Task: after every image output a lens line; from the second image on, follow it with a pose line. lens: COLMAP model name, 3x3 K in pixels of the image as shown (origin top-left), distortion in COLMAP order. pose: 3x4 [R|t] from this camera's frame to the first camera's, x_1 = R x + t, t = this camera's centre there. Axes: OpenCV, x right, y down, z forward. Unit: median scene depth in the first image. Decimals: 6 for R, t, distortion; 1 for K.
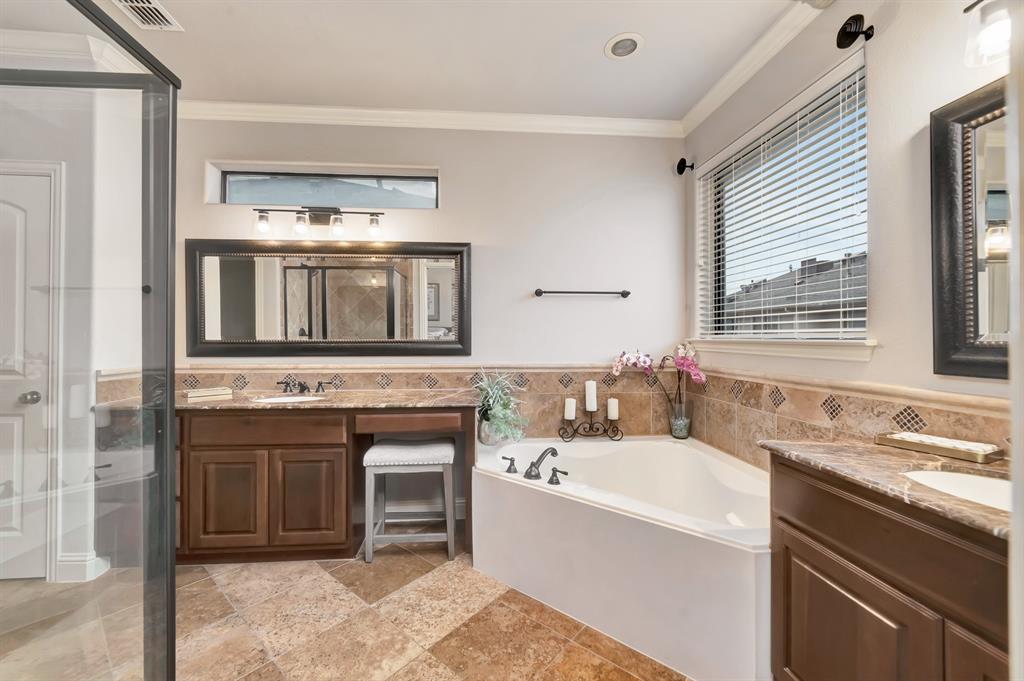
lens RADIAL K [[425.2, 0, 496.7], [0, 425.2, 337.6], [0, 0, 1]] dist [-0.014351, 0.007094]
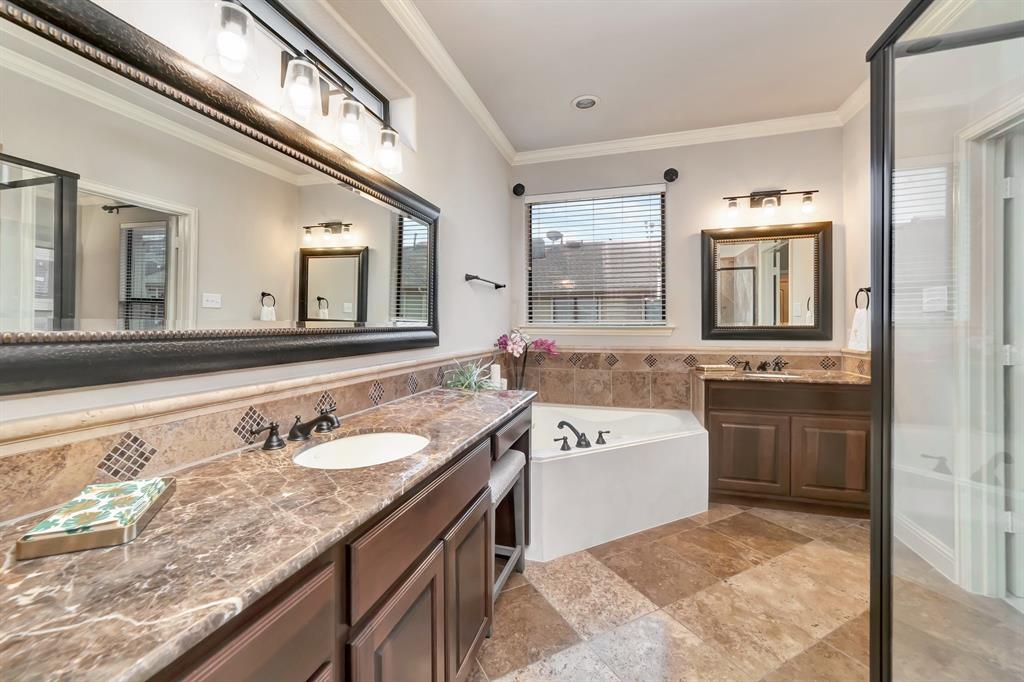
lens RADIAL K [[425.2, 0, 518.3], [0, 425.2, 331.6], [0, 0, 1]] dist [-0.014351, 0.007094]
pose [[0.335737, -0.014022, 0.941851, -0.997839], [-0.002494, 0.999872, 0.015775, 0.001903], [-0.941952, -0.007645, 0.335659, 0.746178]]
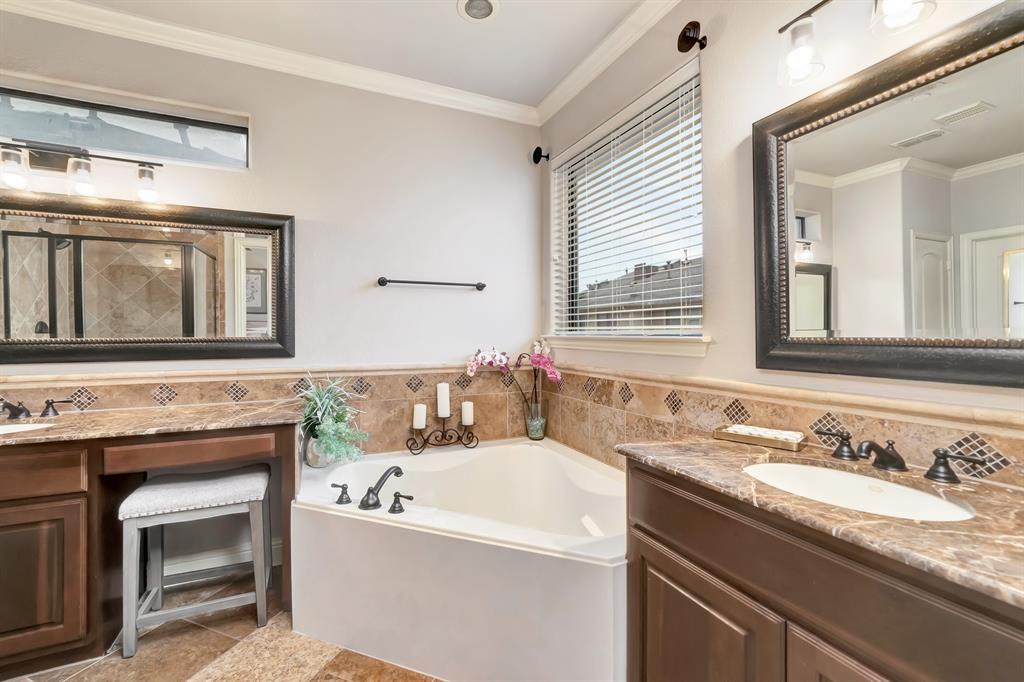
lens RADIAL K [[425.2, 0, 504.9], [0, 425.2, 336.2], [0, 0, 1]] dist [-0.014351, 0.007094]
pose [[0.942935, -0.004055, 0.332951, 0.056383], [0.001902, 0.999975, 0.006793, -0.002434], [-0.332971, -0.005772, 0.942920, 0.143670]]
